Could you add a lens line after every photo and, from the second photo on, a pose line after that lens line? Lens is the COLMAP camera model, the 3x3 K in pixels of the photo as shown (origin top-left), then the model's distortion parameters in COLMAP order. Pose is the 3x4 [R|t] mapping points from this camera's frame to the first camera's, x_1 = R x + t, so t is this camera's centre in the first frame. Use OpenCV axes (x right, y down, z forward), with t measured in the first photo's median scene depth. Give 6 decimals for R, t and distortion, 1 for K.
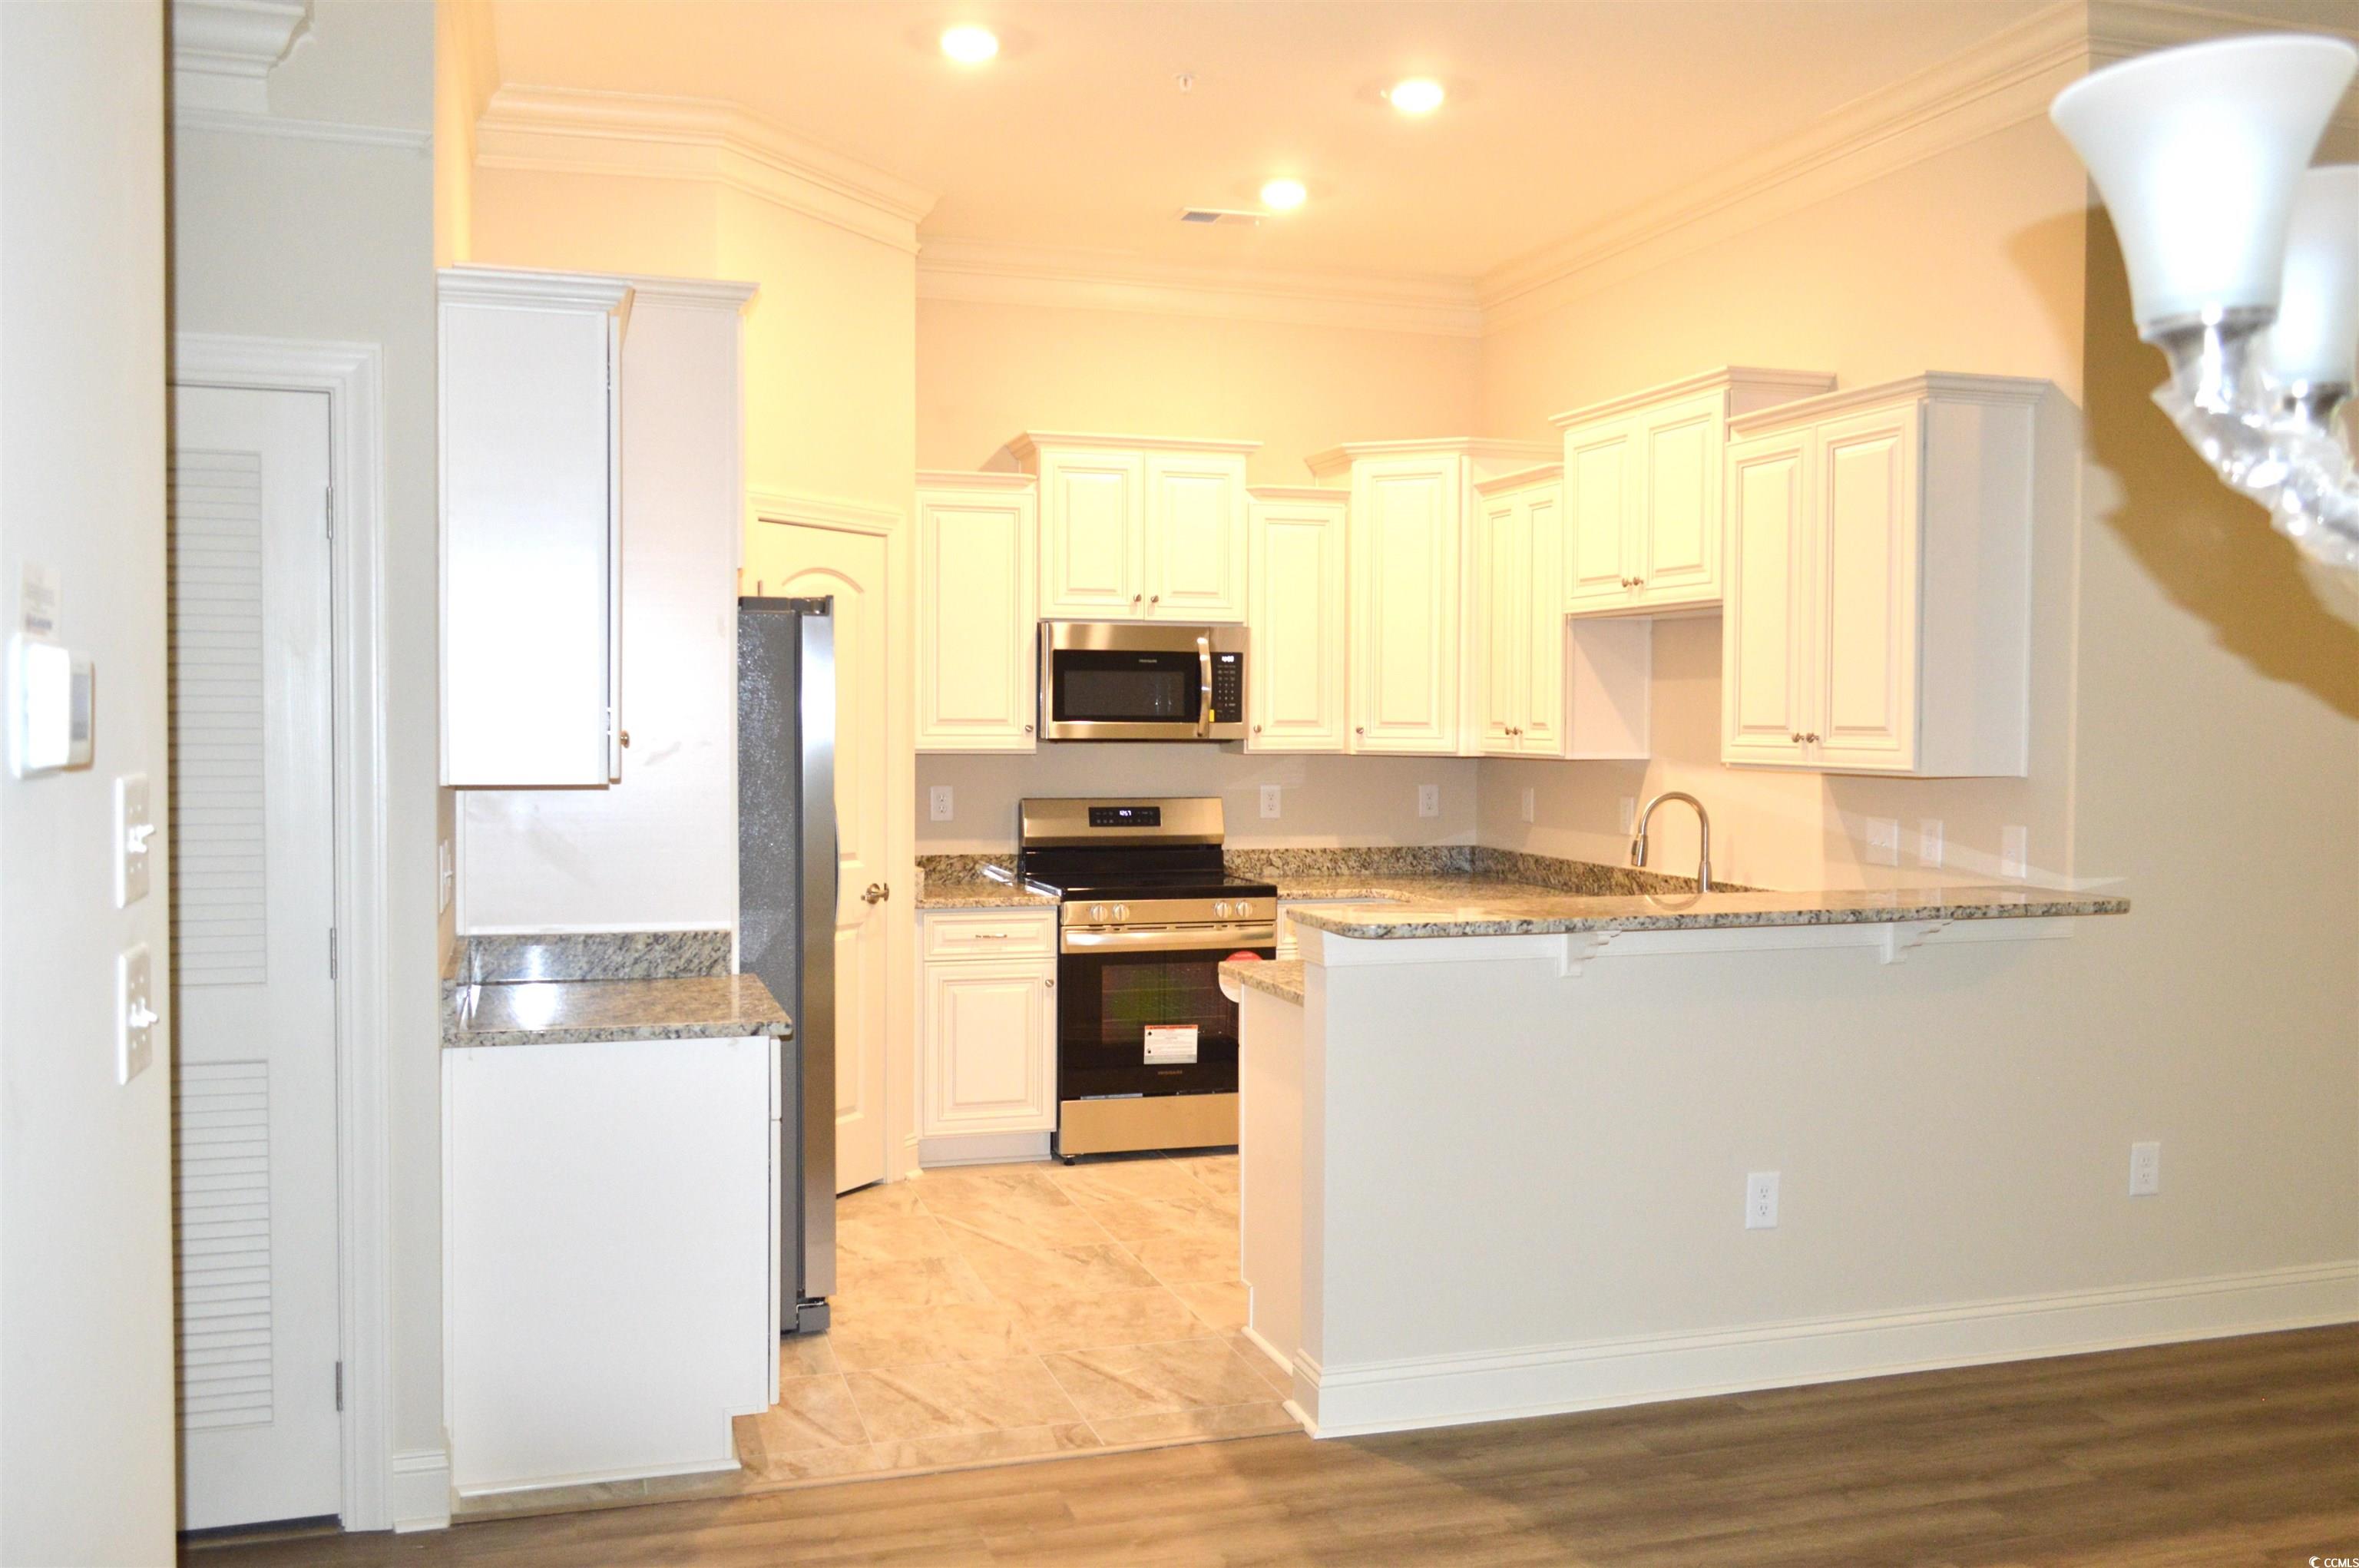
lens RADIAL K [[1856.4, 0, 1179.5], [0, 1856.4, 784.0], [0, 0, 1]] dist [-0.013471, -0.000656]
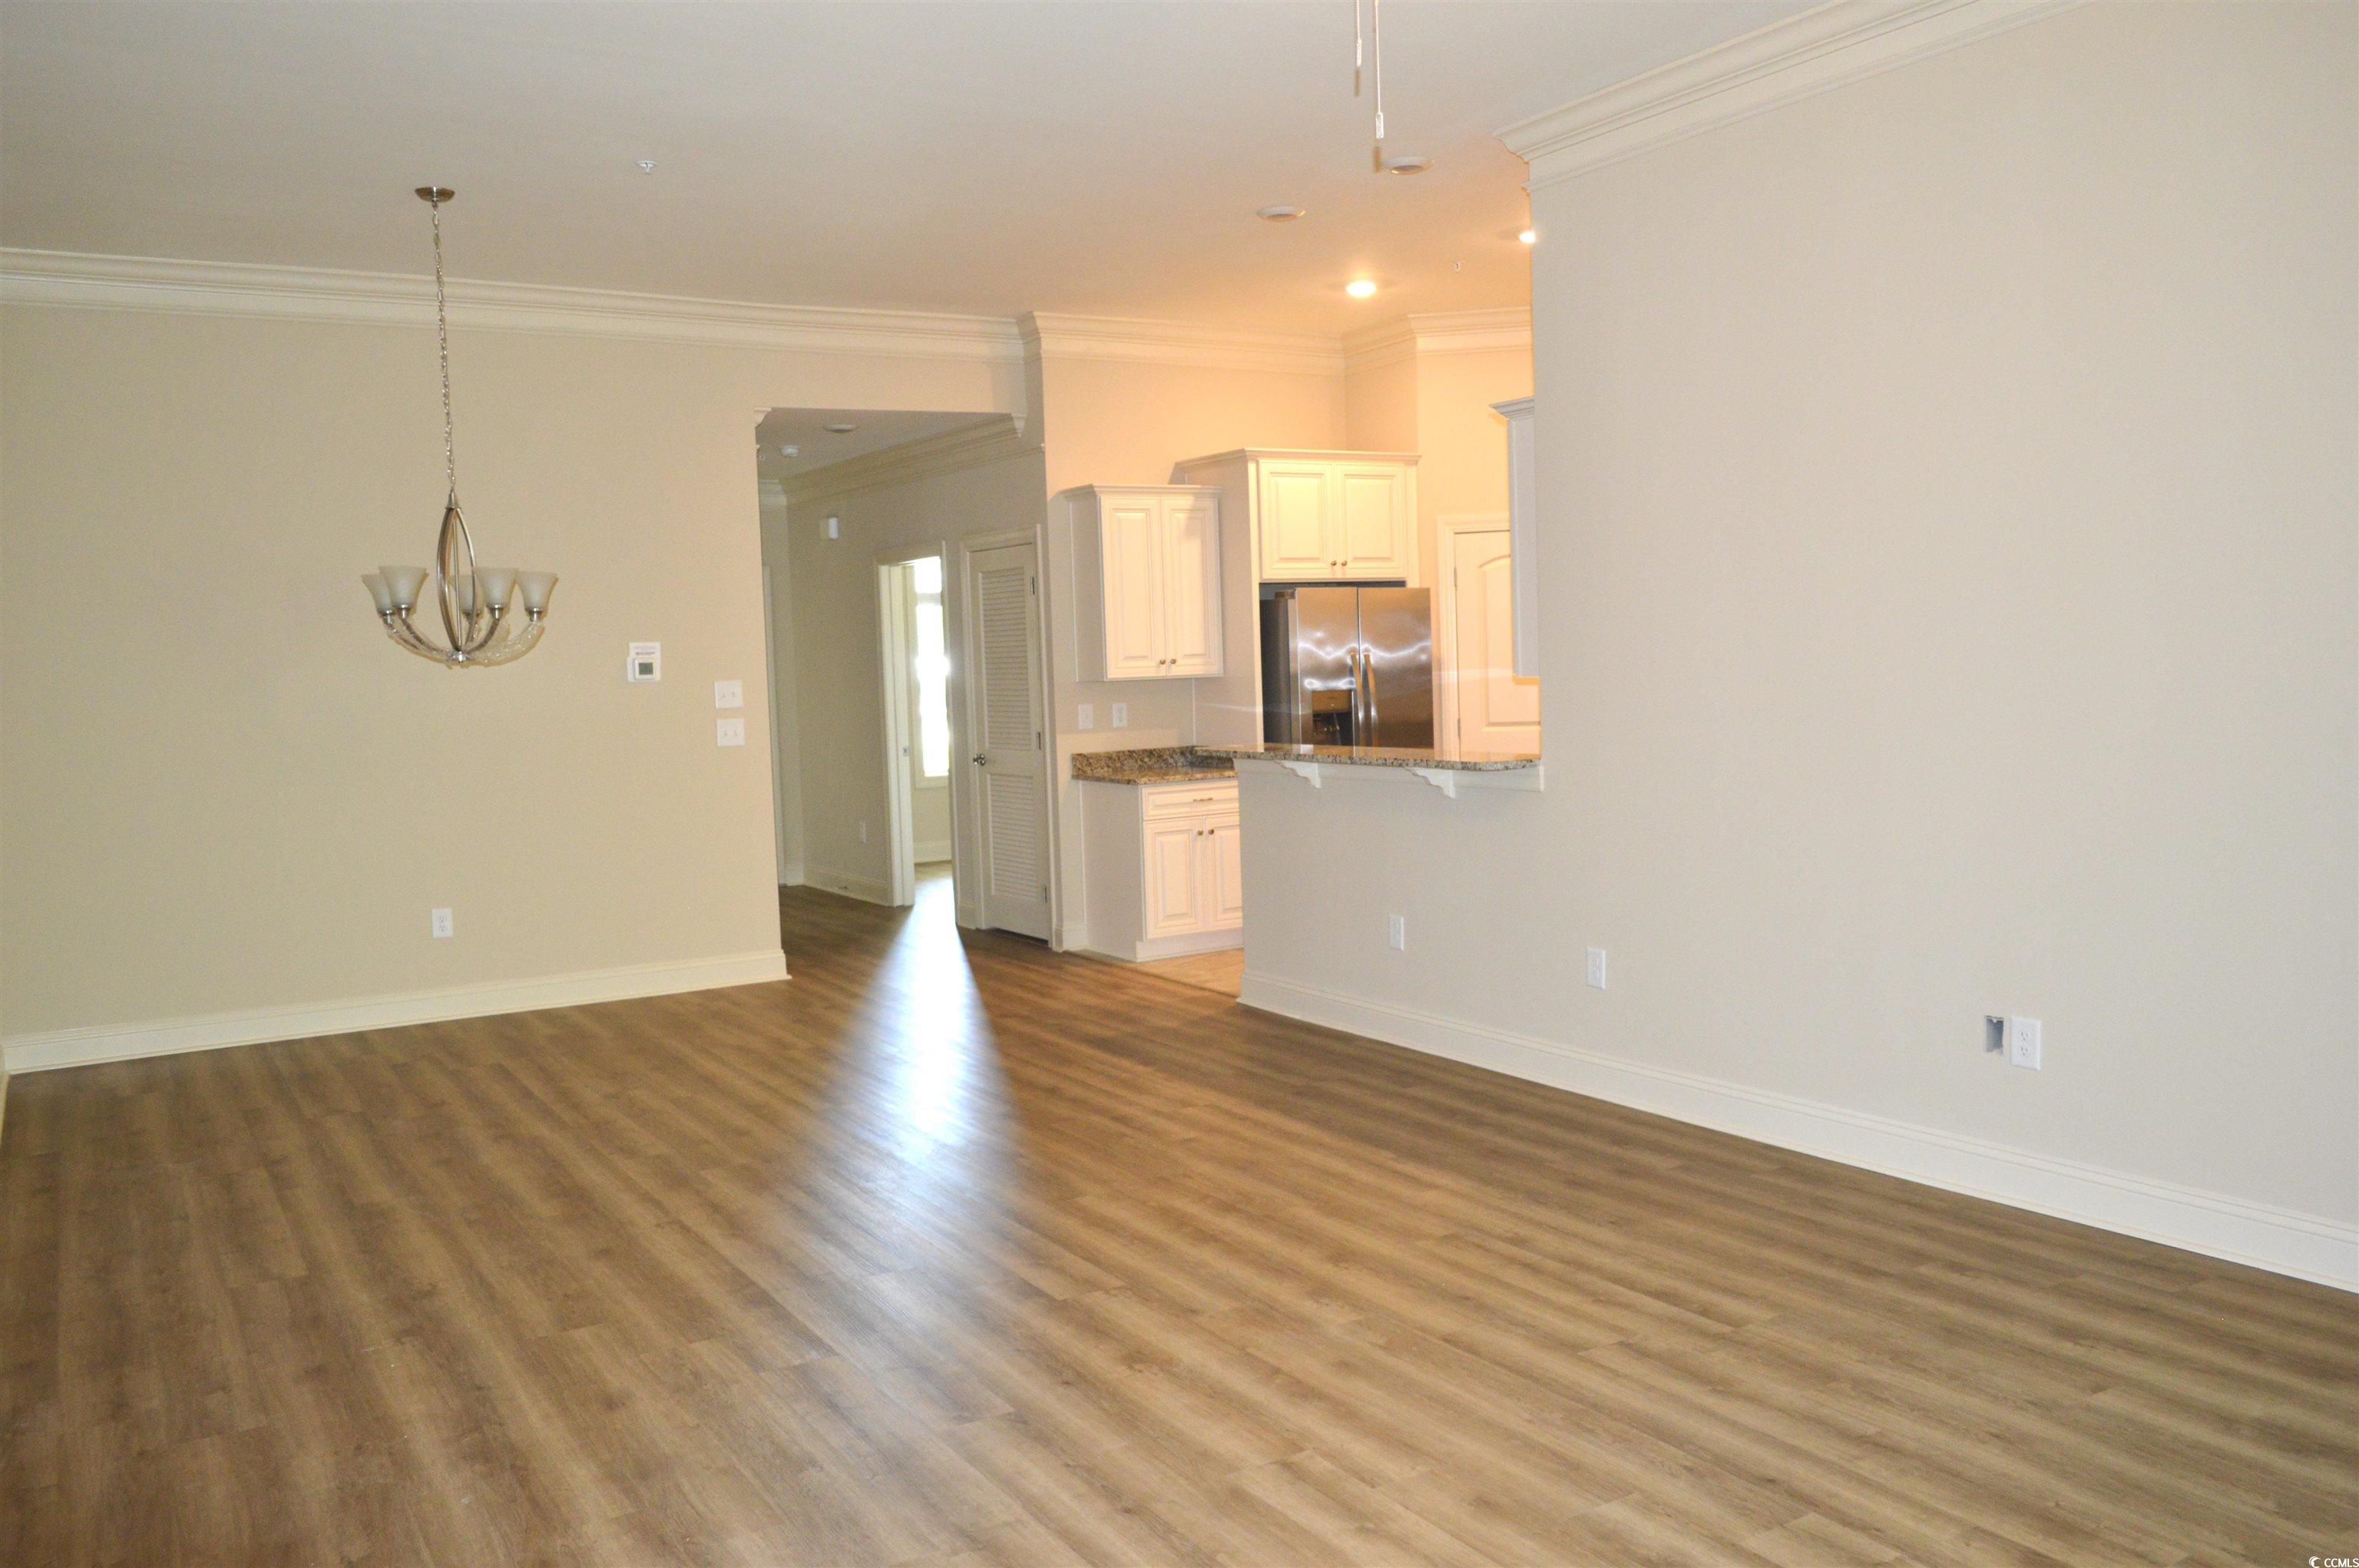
lens RADIAL K [[1845.5, 0, 1208.3], [0, 1845.5, 780.7], [0, 0, 1]] dist [-0.004920, -0.001847]
pose [[0.257225, 0.054956, -0.964788, 2.120203], [0.018225, 0.997928, 0.061702, -0.020960], [0.966180, -0.033454, 0.255691, 0.470834]]
